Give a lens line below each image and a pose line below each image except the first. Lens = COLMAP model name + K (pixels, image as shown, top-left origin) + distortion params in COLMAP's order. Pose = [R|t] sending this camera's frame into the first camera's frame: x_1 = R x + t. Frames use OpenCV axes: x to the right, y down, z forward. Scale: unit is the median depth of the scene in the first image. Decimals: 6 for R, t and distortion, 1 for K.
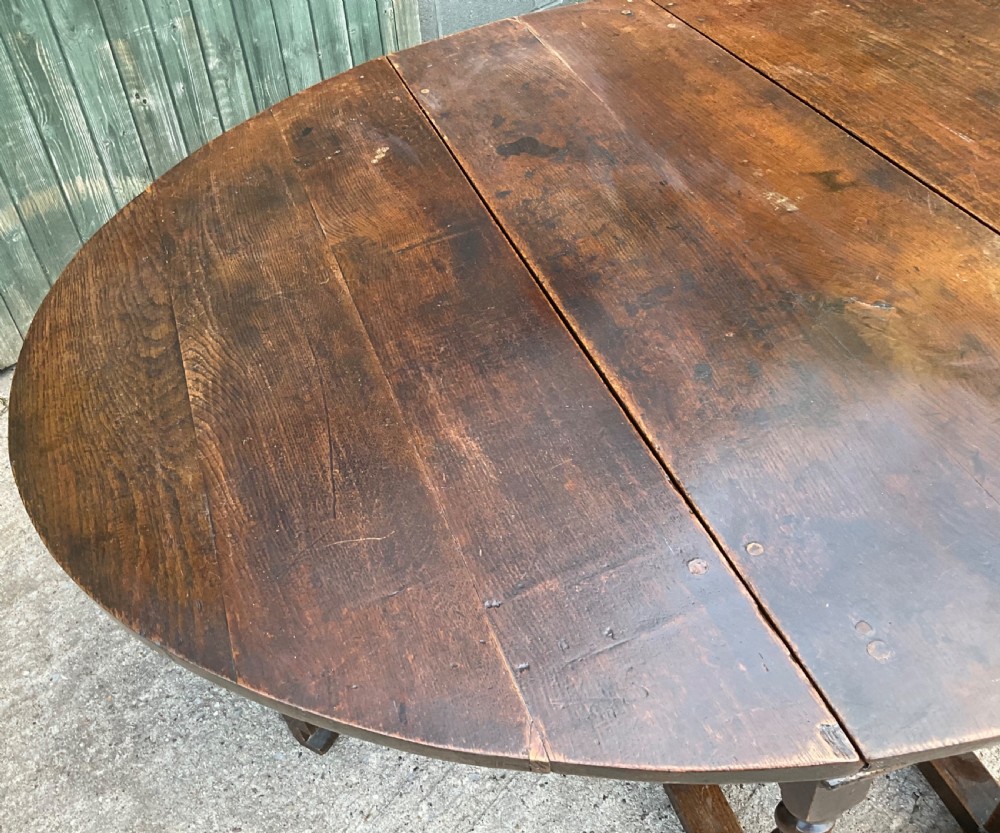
lens RADIAL K [[919.7, 0, 434.6], [0, 919.7, 413.0], [0, 0, 1]] dist [0.084000, -0.148313]
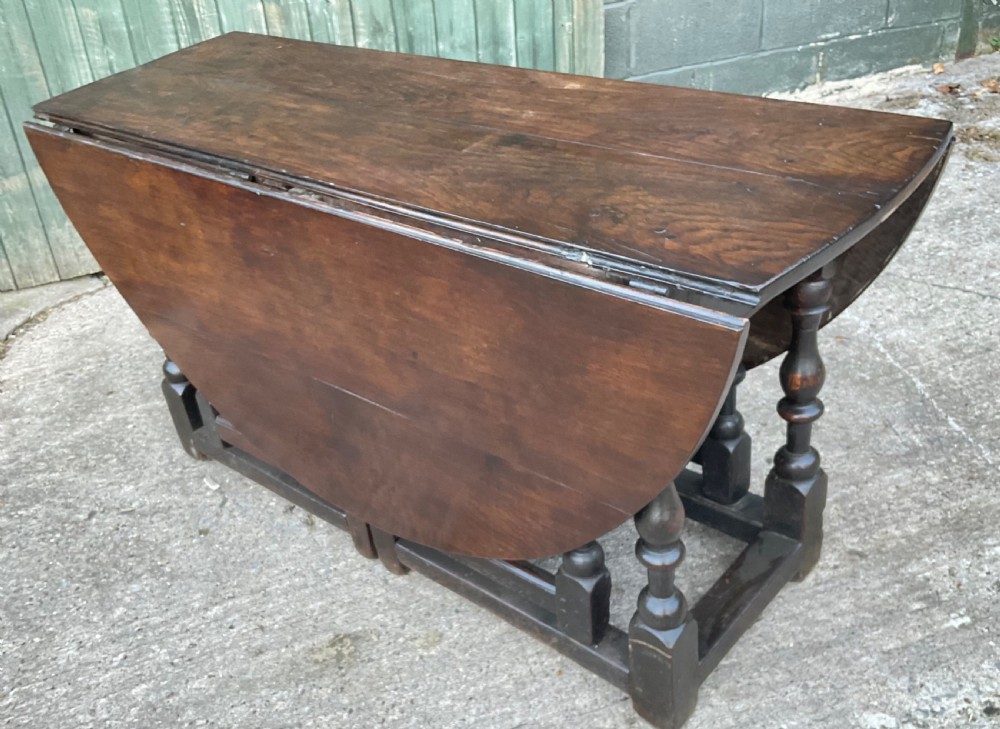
lens RADIAL K [[1031.8, 0, 466.4], [0, 1031.8, 414.8], [0, 0, 1]] dist [0.117930, -0.259395]
pose [[0.888388, 0.287209, -0.358160, 0.725158], [-0.309187, 0.950991, -0.004314, 0.018302], [0.339368, 0.114571, 0.933650, -0.081050]]
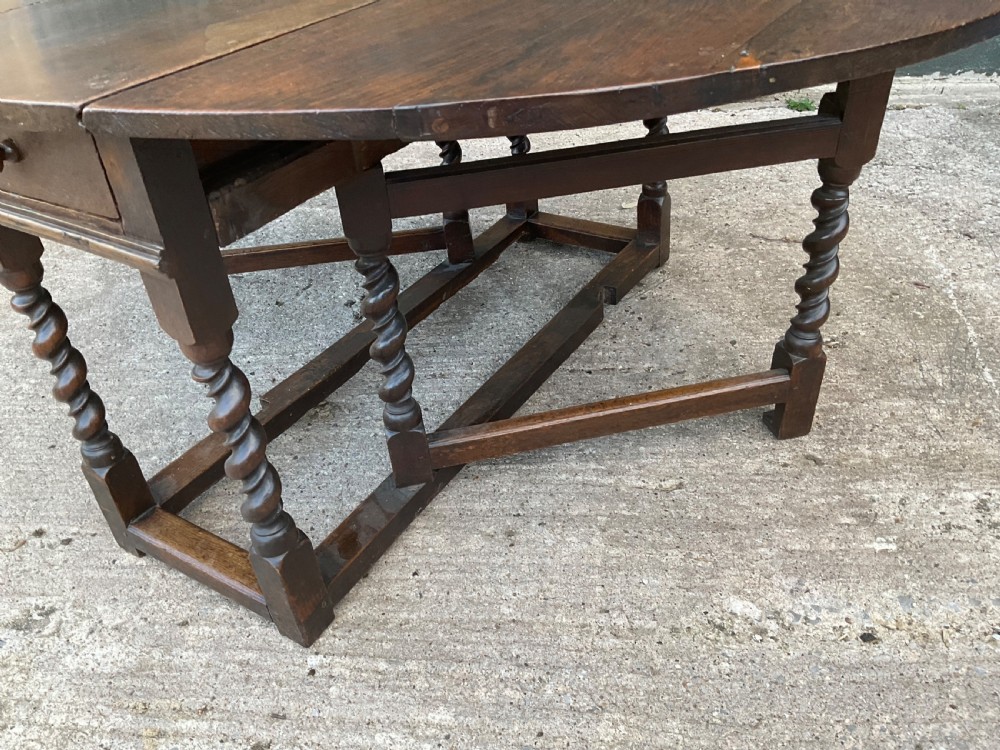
lens RADIAL K [[821.3, 0, 494.3], [0, 821.3, 376.5], [0, 0, 1]] dist [0.112006, -0.220648]
pose [[0.666379, 0.506776, -0.546916, 0.967970], [-0.525411, 0.839613, 0.137815, 0.007662], [0.529039, 0.195519, 0.825766, 0.245758]]
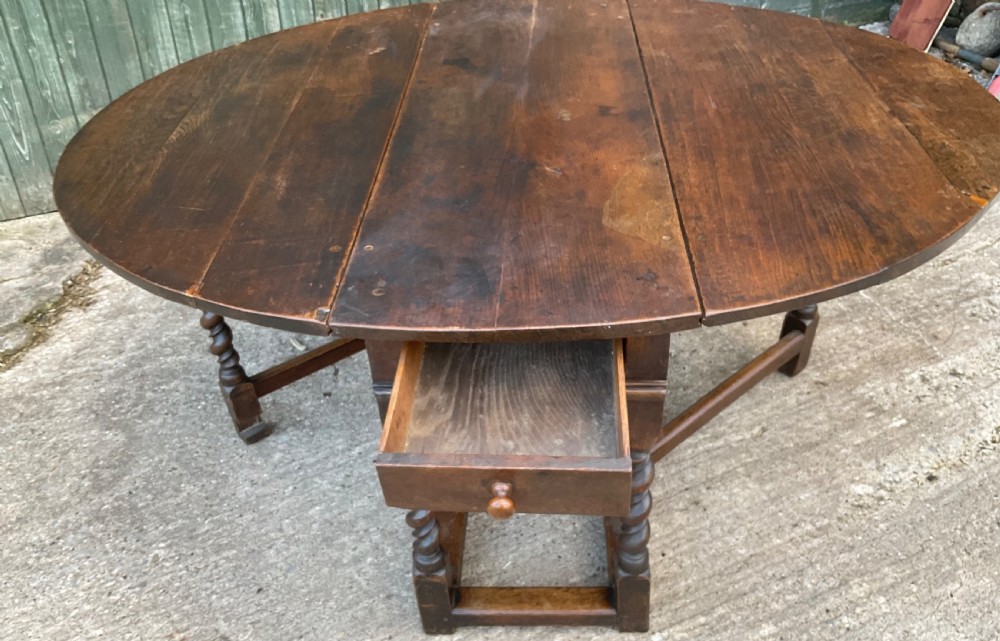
lens RADIAL K [[851.1, 0, 506.7], [0, 851.1, 342.2], [0, 0, 1]] dist [0.113031, -0.244805]
pose [[0.946454, 0.262662, -0.187704, 0.493455], [-0.274392, 0.960825, -0.039039, 0.161735], [0.170097, 0.088453, 0.981450, -0.276994]]
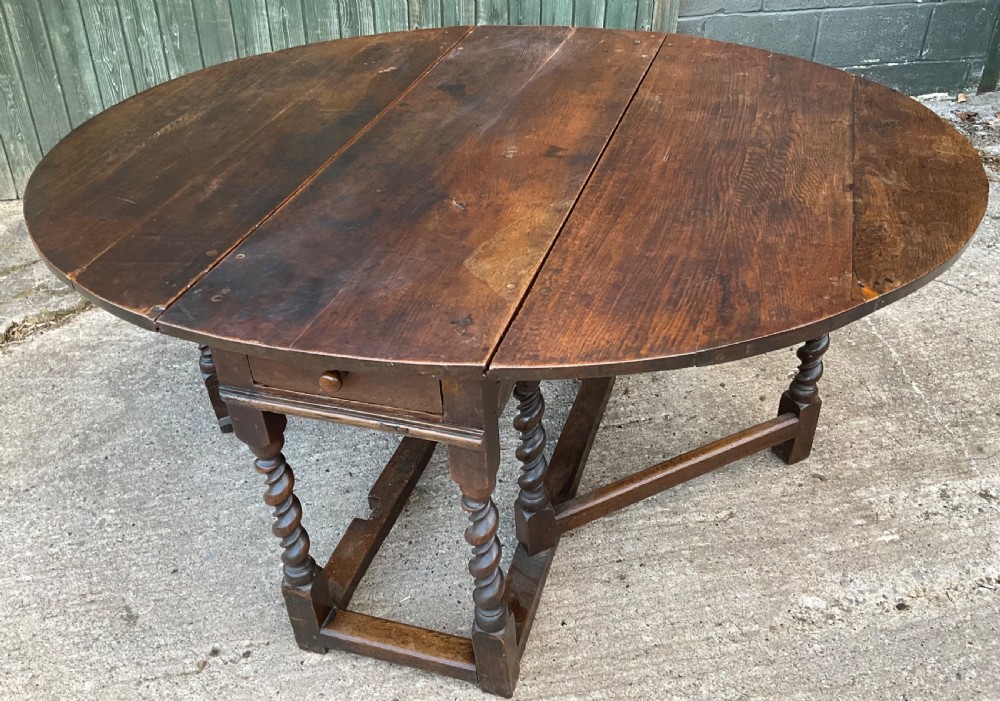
lens RADIAL K [[912.7, 0, 488.9], [0, 912.7, 329.6], [0, 0, 1]] dist [0.118824, -0.250970]
pose [[0.826775, 0.387807, -0.407490, 0.809372], [-0.424536, 0.905411, 0.000314, 0.035678], [0.369068, 0.172734, 0.913209, -0.238070]]
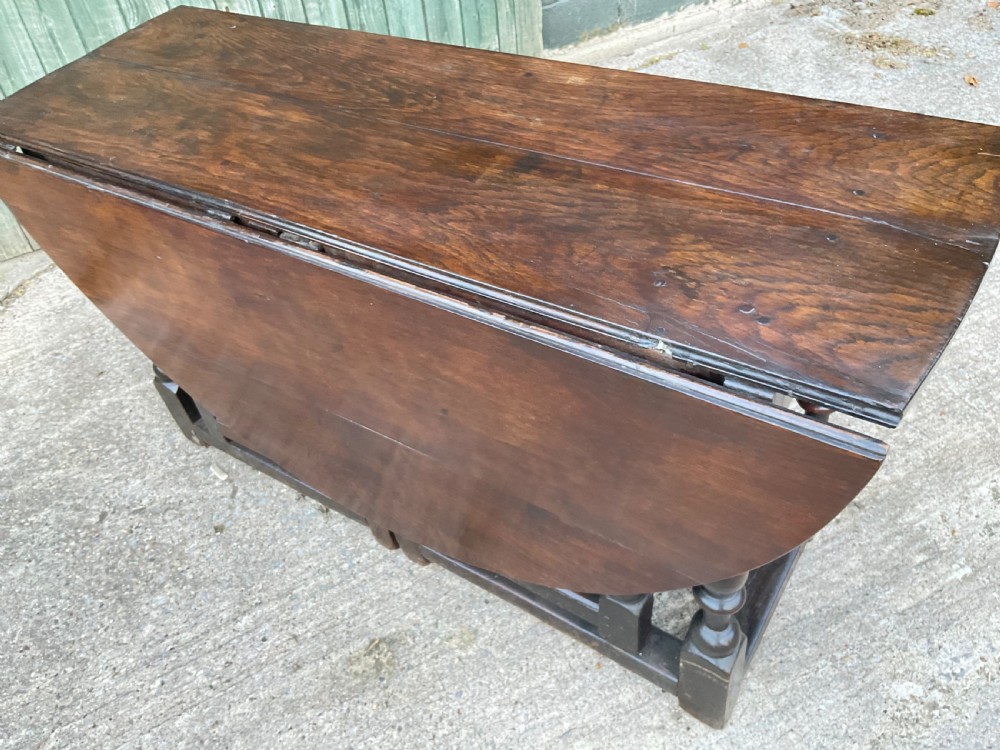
lens RADIAL K [[837.3, 0, 492.4], [0, 837.3, 374.1], [0, 0, 1]] dist [0.032671, -0.074274]
pose [[0.943774, 0.243848, -0.223225, 0.507084], [-0.223904, 0.968261, 0.111073, -0.147297], [0.243225, -0.054847, 0.968418, 0.119278]]
